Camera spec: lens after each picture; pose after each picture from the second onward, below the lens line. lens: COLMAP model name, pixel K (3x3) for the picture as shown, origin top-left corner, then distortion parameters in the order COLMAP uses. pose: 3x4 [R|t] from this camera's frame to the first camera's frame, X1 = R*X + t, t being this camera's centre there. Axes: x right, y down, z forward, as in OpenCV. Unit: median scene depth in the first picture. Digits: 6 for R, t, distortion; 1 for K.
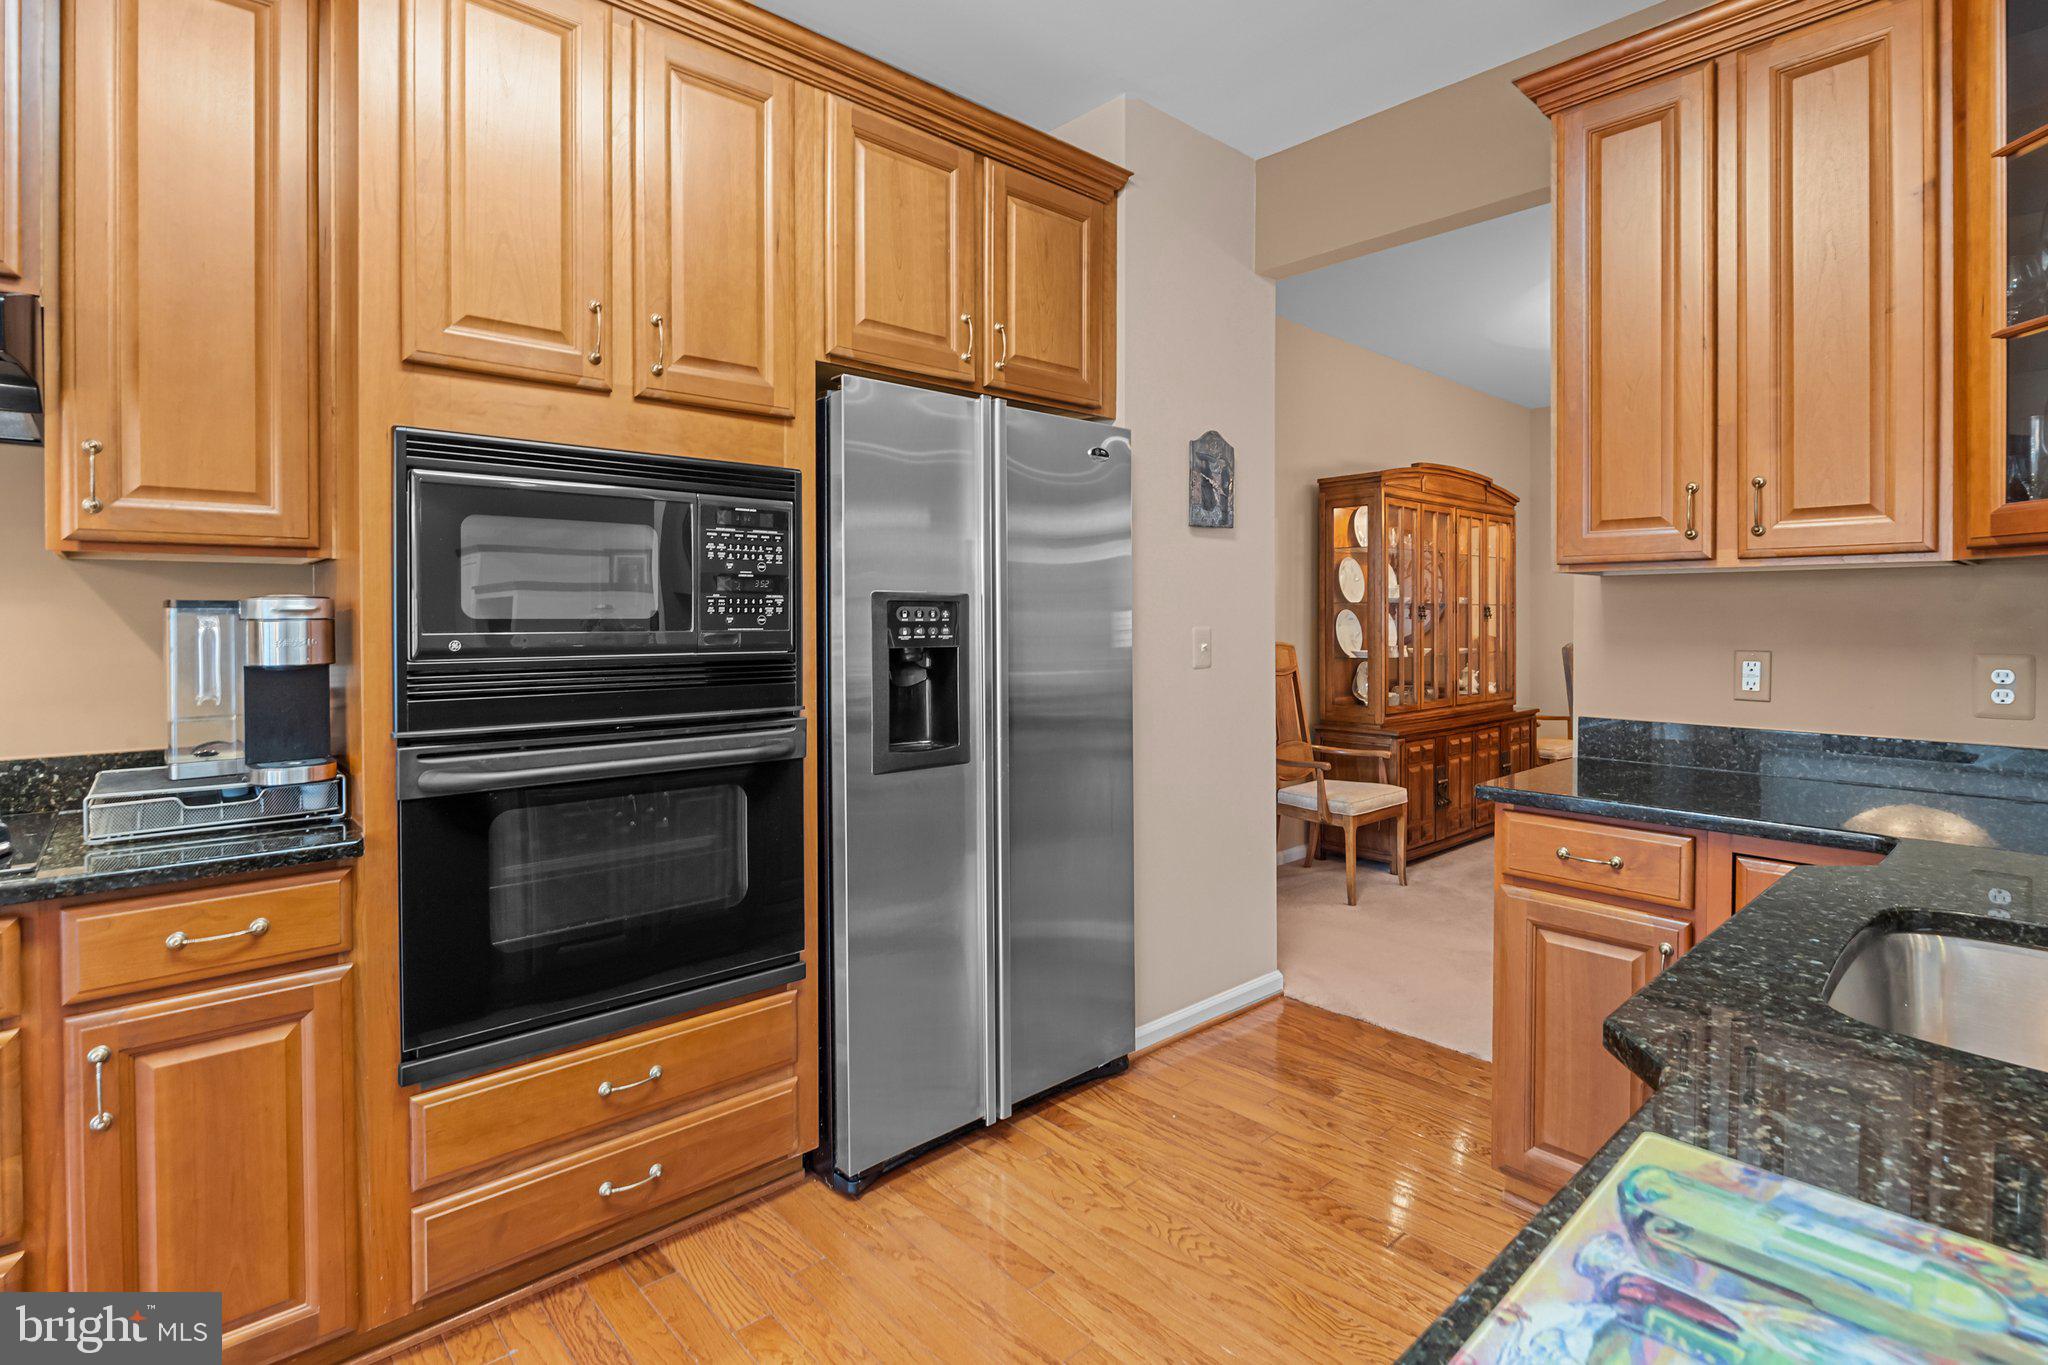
lens RADIAL K [[1009.0, 0, 1020.3], [0, 1009.0, 623.3], [0, 0, 1]] dist [-0.003540, -0.000572]
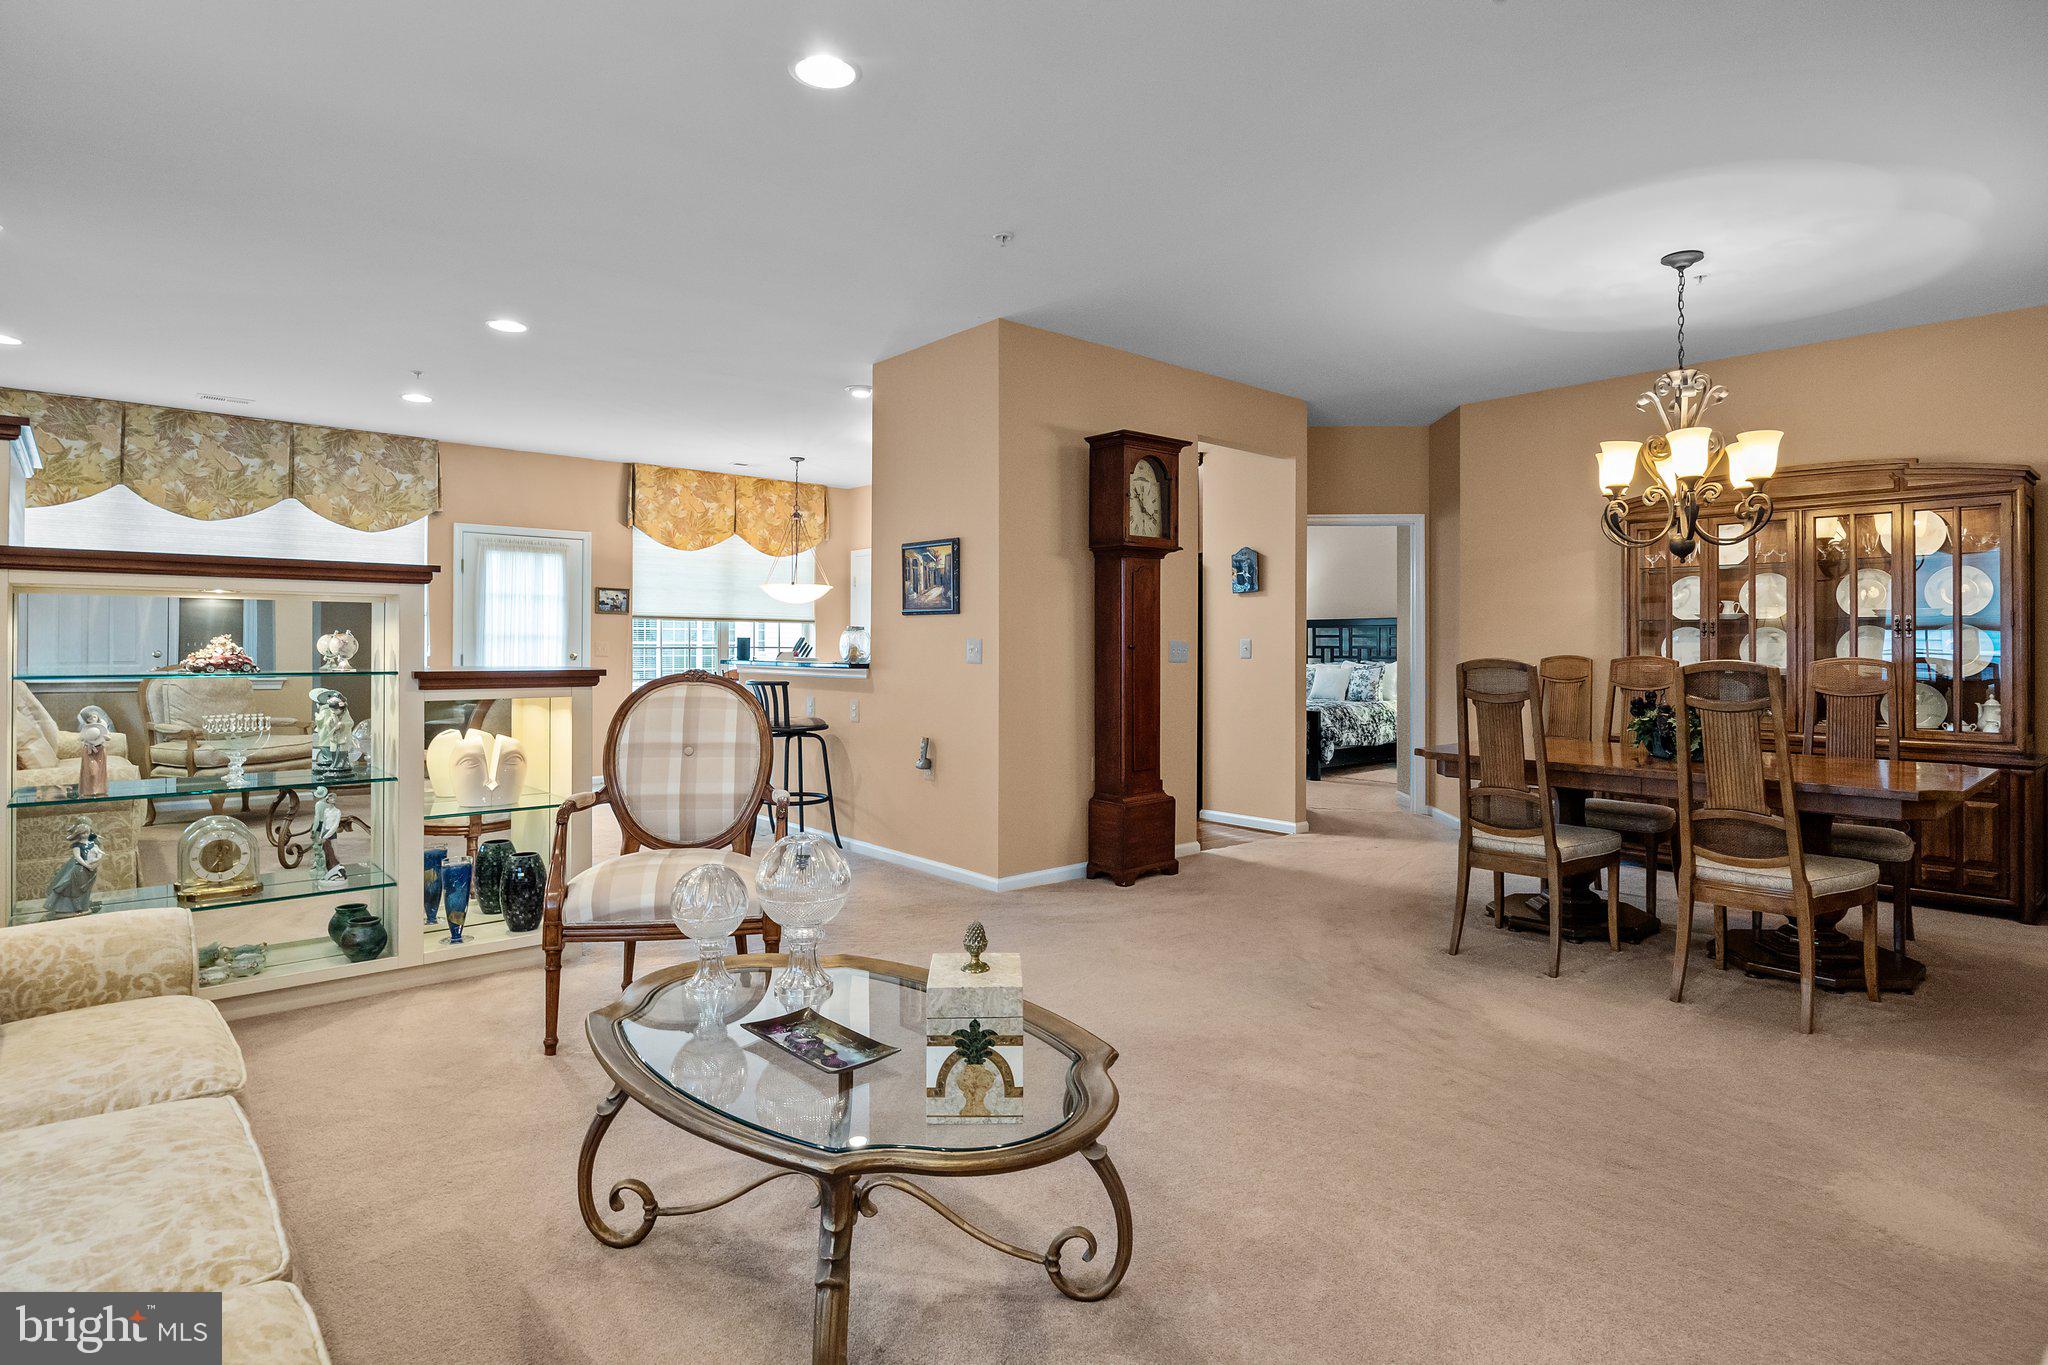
lens RADIAL K [[1064.3, 0, 1024.2], [0, 1064.3, 639.0], [0, 0, 1]] dist [-0.007001, -0.001119]
pose [[-0.035977, -0.008394, -0.999317, 3.743799], [-0.011642, 0.999900, -0.007980, 0.040293], [0.999285, 0.011347, -0.036071, 0.930698]]
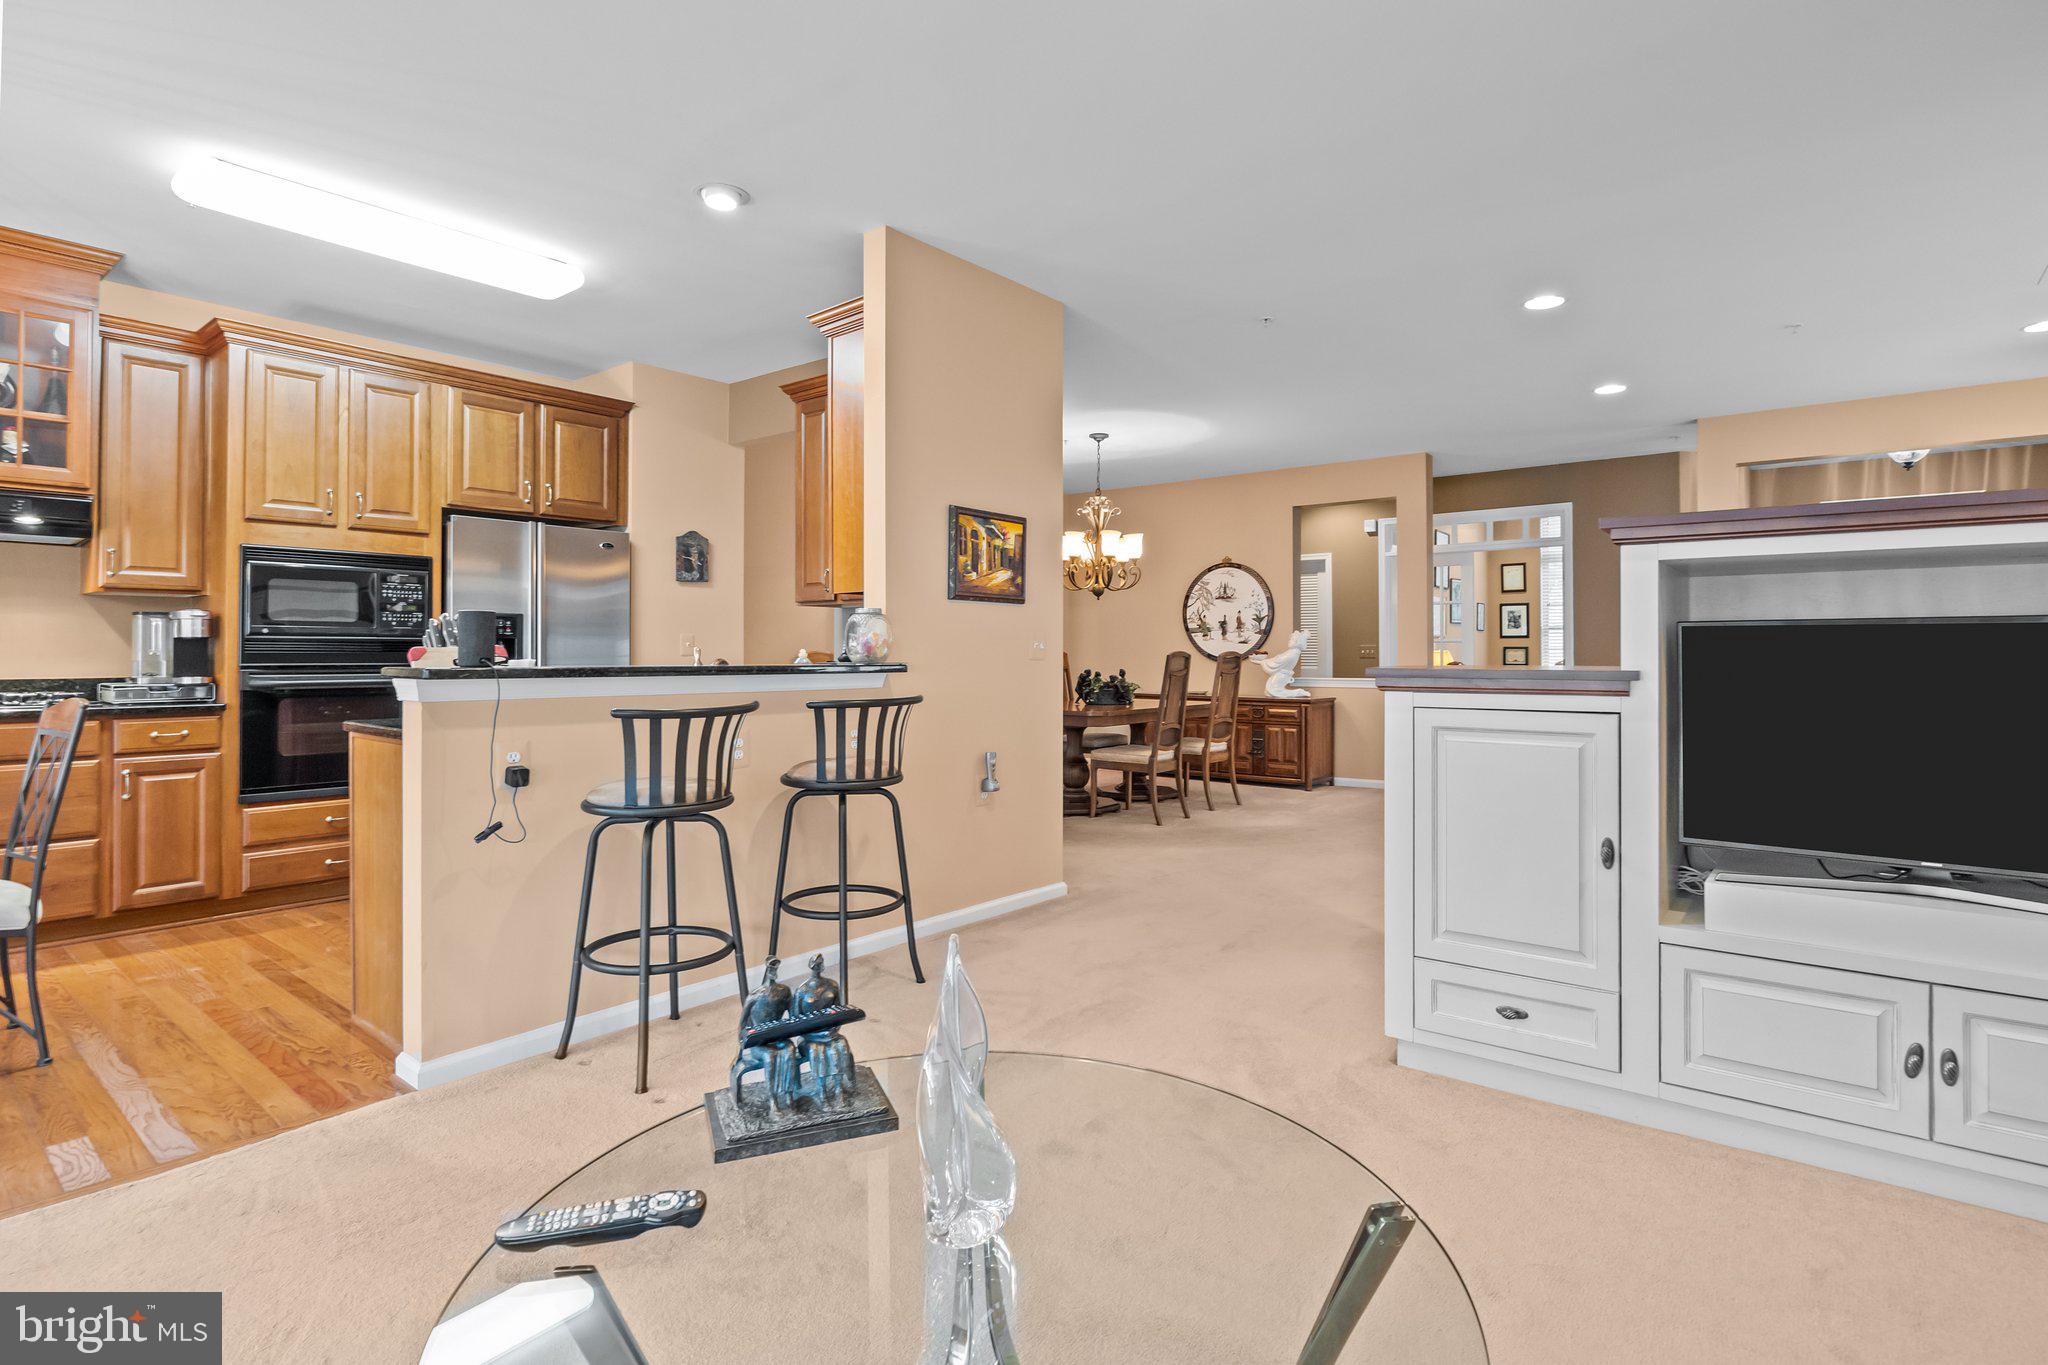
lens RADIAL K [[1044.0, 0, 1021.0], [0, 1044.0, 638.7], [0, 0, 1]] dist [0.000475, -0.000975]
pose [[0.987870, 0.003923, 0.155231, 0.753854], [-0.000492, 0.999755, -0.022138, 0.083270], [-0.155280, 0.021794, 0.987630, -1.565511]]
